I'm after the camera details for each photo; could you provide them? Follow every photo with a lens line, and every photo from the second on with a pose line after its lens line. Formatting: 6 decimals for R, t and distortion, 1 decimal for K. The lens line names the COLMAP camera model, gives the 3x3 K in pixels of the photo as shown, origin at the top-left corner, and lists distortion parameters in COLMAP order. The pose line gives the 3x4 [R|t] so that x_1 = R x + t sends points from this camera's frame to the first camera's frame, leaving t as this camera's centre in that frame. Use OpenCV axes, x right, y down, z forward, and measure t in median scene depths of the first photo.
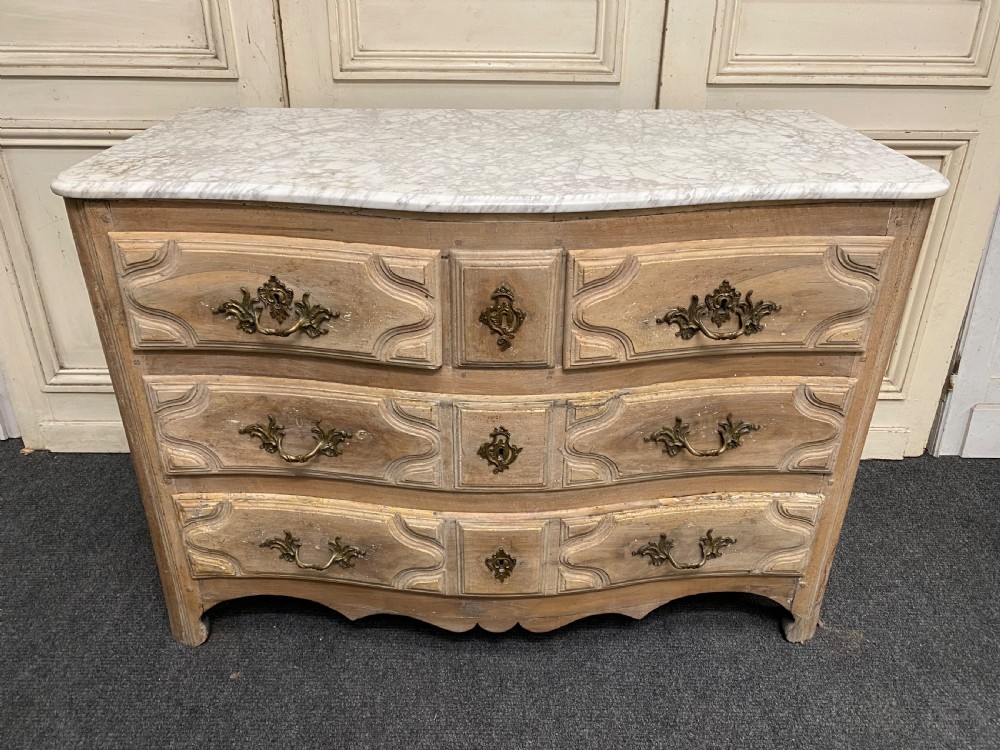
lens RADIAL K [[768.5, 0, 497.6], [0, 768.5, 371.5], [0, 0, 1]] dist [0.036755, -0.041186]
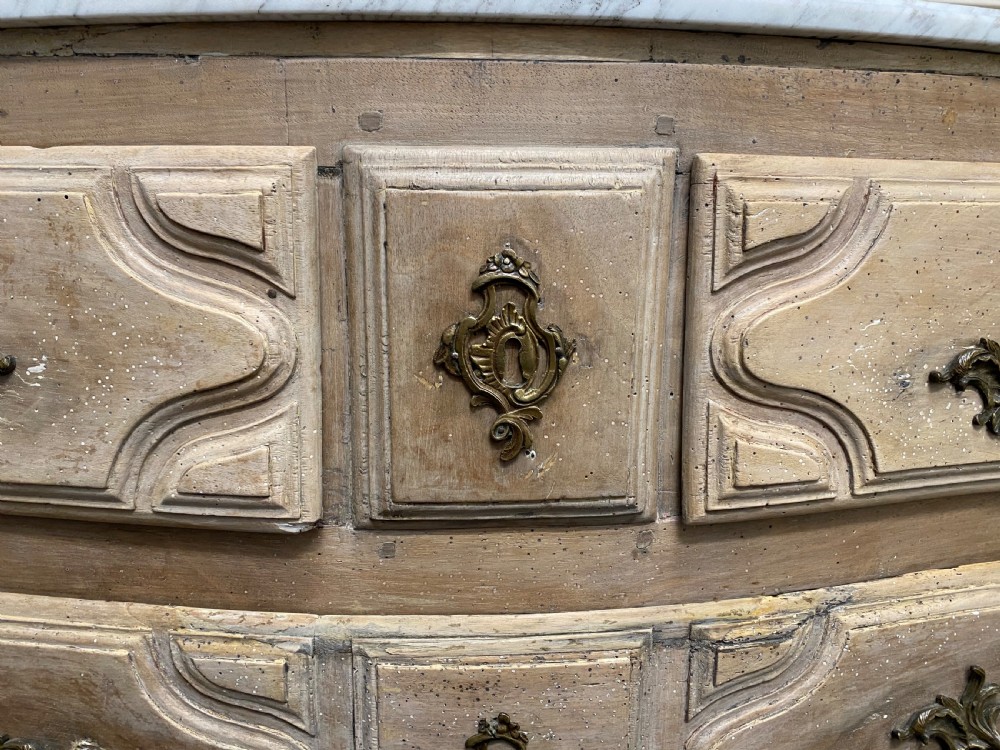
lens RADIAL K [[768.5, 0, 501.4], [0, 768.5, 365.5], [0, 0, 1]] dist [0.036755, -0.041186]
pose [[0.998087, -0.009510, 0.061094, -0.014044], [0.028865, 0.945480, -0.324398, 0.037514], [-0.054678, 0.325540, 0.943946, 0.631862]]
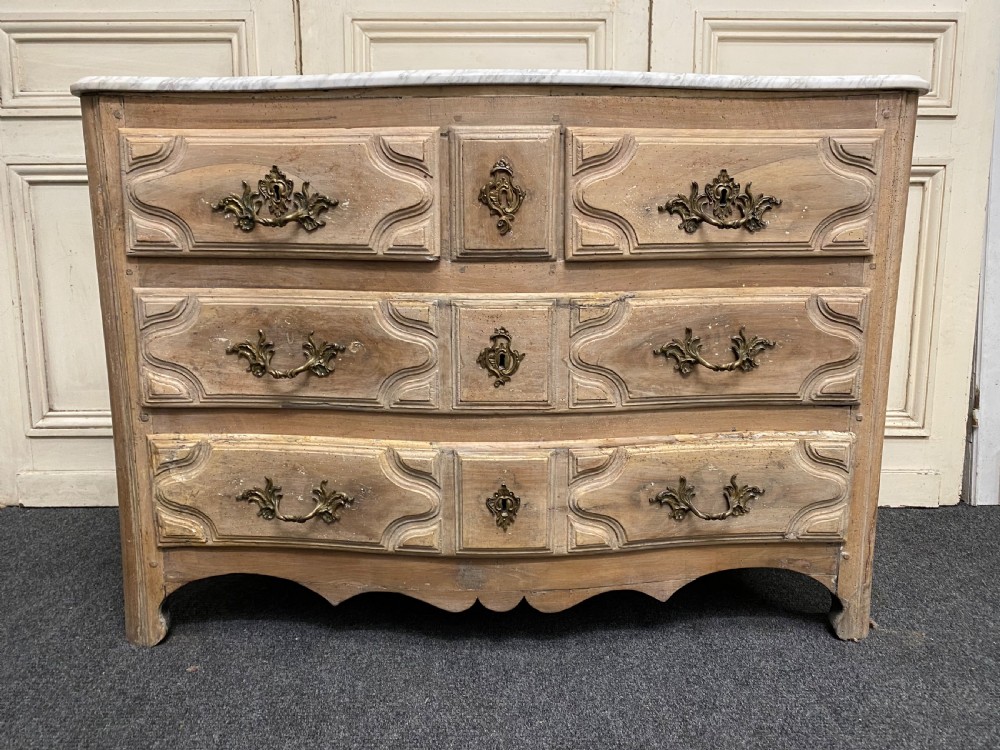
lens RADIAL K [[768.5, 0, 498.2], [0, 768.5, 381.2], [0, 0, 1]] dist [0.036755, -0.041186]
pose [[0.999951, -0.008093, -0.005757, 0.004987], [0.005958, 0.952578, -0.304235, 0.422426], [0.007946, 0.304186, 0.952580, 0.113815]]
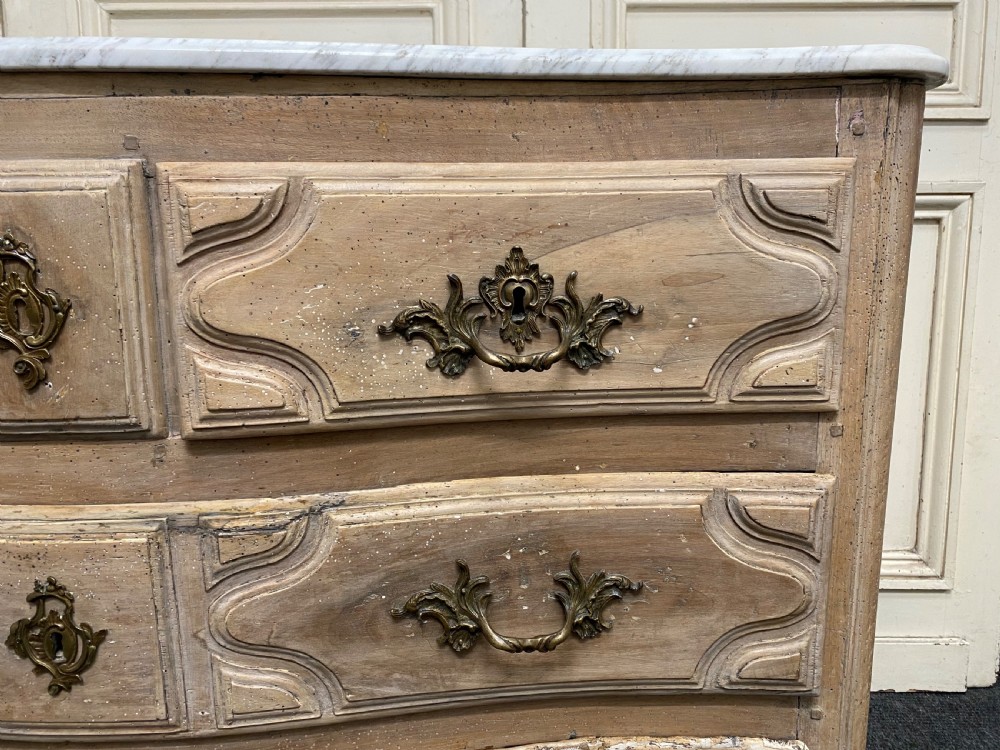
lens RADIAL K [[768.5, 0, 496.0], [0, 768.5, 371.0], [0, 0, 1]] dist [0.036755, -0.041186]
pose [[0.999606, -0.012798, -0.024976, 0.276747], [0.004289, 0.949173, -0.314726, 0.100099], [0.027734, 0.314495, 0.948854, 0.533731]]
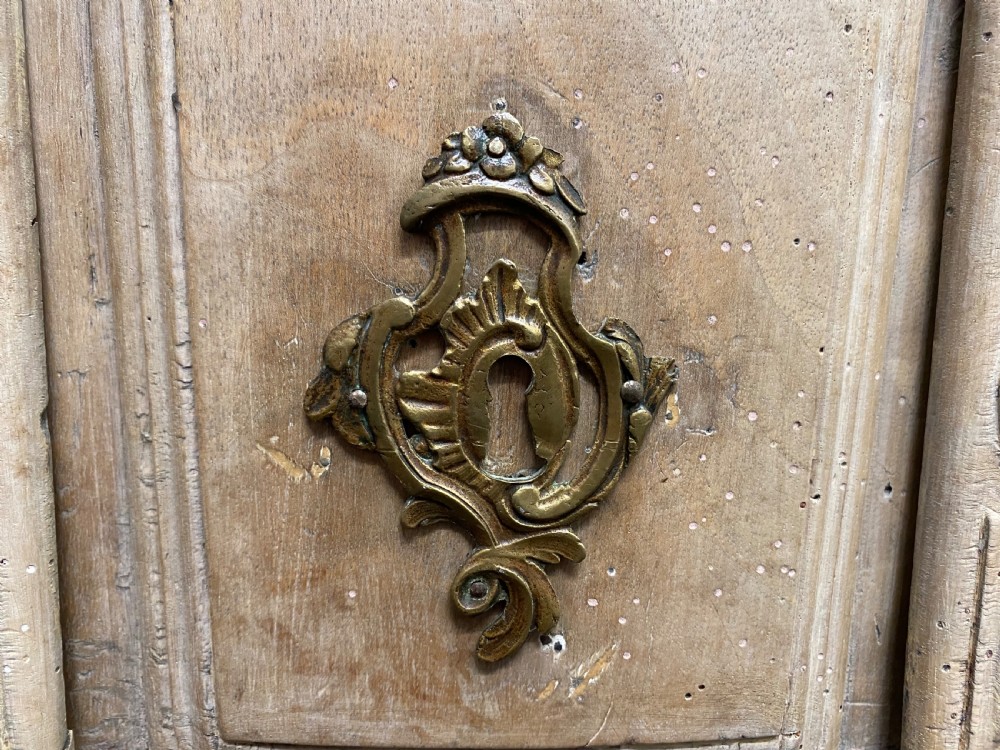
lens RADIAL K [[768.5, 0, 493.3], [0, 768.5, 364.4], [0, 0, 1]] dist [0.036755, -0.041186]
pose [[0.999899, 0.009521, 0.010544, 0.005118], [-0.005634, 0.947102, -0.320884, -0.032047], [-0.013041, 0.320792, 0.947060, 0.803979]]
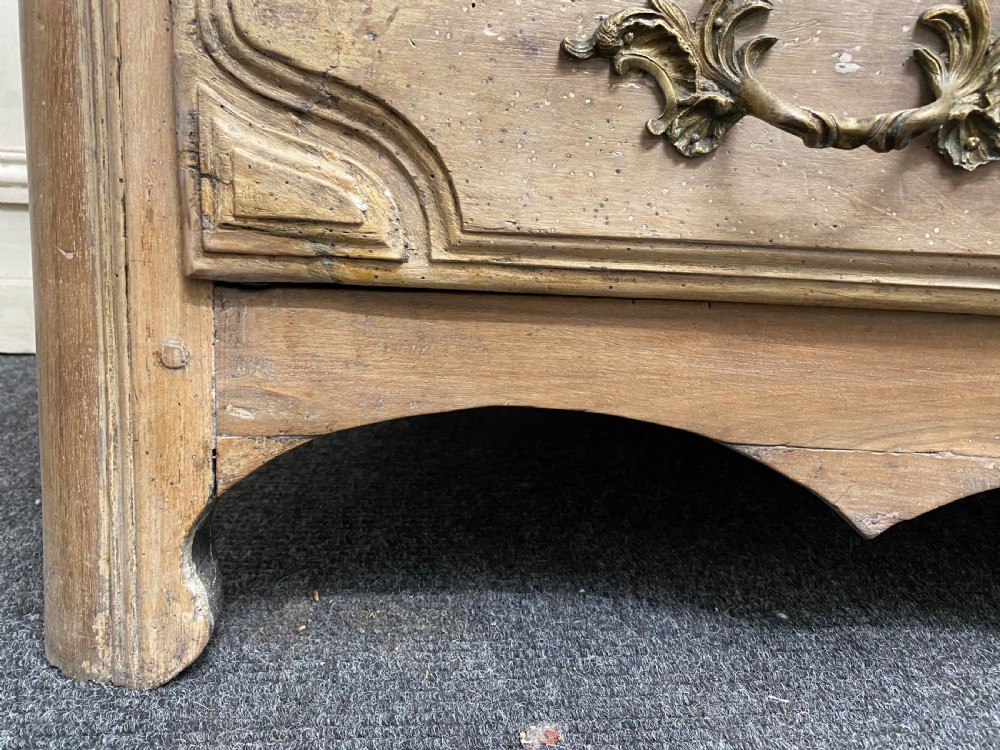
lens RADIAL K [[729.4, 0, 493.8], [0, 729.4, 383.4], [0, 0, 1]] dist [0.006662, 0.005213]
pose [[0.996549, 0.017958, 0.081035, -0.387713], [0.005479, 0.959954, -0.280106, 0.412665], [-0.082820, 0.279583, 0.956543, 0.957927]]
